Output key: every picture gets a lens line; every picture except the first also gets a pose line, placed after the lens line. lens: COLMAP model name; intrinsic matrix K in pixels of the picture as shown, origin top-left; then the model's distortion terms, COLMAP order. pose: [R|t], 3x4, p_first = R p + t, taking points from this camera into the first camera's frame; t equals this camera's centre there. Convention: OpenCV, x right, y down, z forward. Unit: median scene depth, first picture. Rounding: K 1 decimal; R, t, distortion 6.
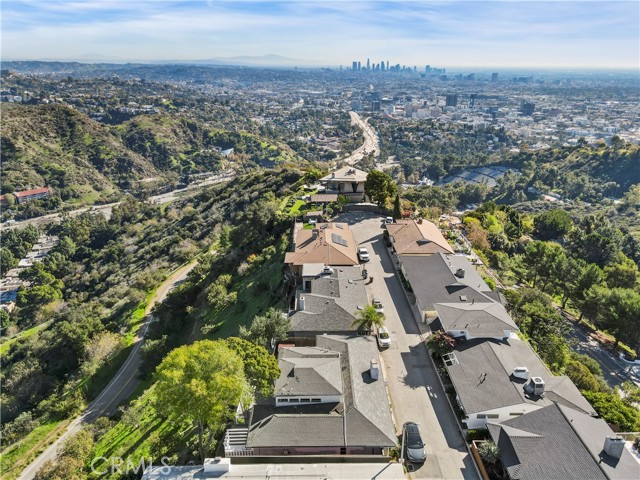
lens RADIAL K [[469.1, 0, 325.1], [0, 469.1, 240.1], [0, 0, 1]] dist [0.005675, 0.010155]
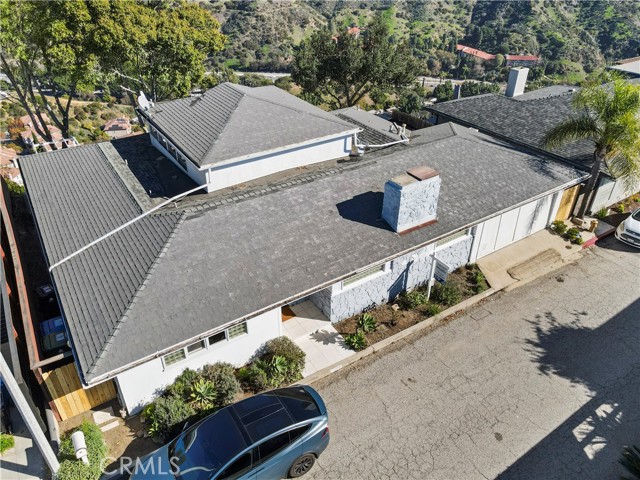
lens RADIAL K [[467.9, 0, 324.4], [0, 467.9, 240.3], [0, 0, 1]] dist [0.012916, 0.008672]
pose [[0.538102, 0.460261, -0.706121, 0.057241], [-0.303691, 0.887350, 0.346961, 0.042985], [0.786269, 0.027742, 0.617262, 0.156479]]
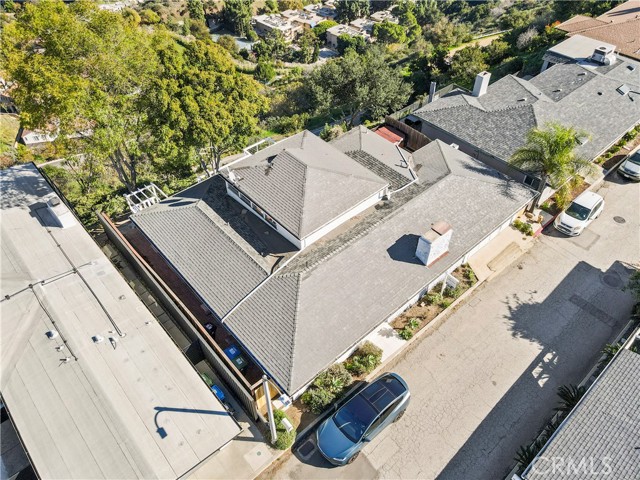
lens RADIAL K [[467.9, 0, 324.4], [0, 467.9, 240.3], [0, 0, 1]] dist [0.012916, 0.008672]
pose [[0.655533, 0.537735, -0.530205, 0.053771], [-0.269594, 0.822481, 0.500843, 0.016051], [0.705404, -0.185379, 0.684134, 0.124702]]
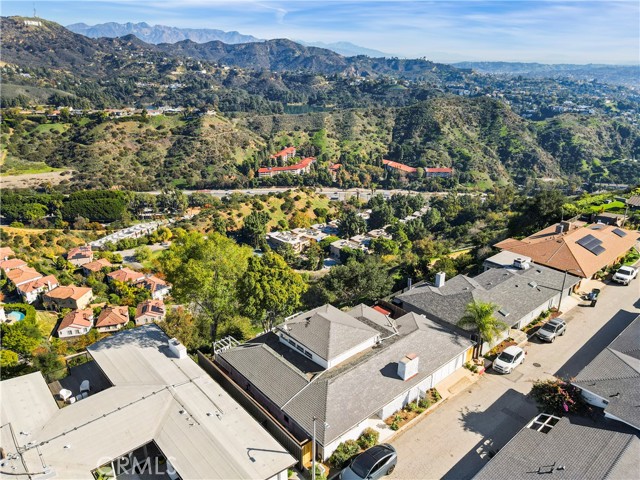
lens RADIAL K [[469.1, 0, 325.1], [0, 469.1, 240.1], [0, 0, 1]] dist [0.005675, 0.010155]
pose [[0.652032, 0.272792, -0.707417, 0.096026], [-0.274538, 0.954664, 0.115091, 0.008085], [0.706741, 0.119170, 0.697363, 0.075395]]
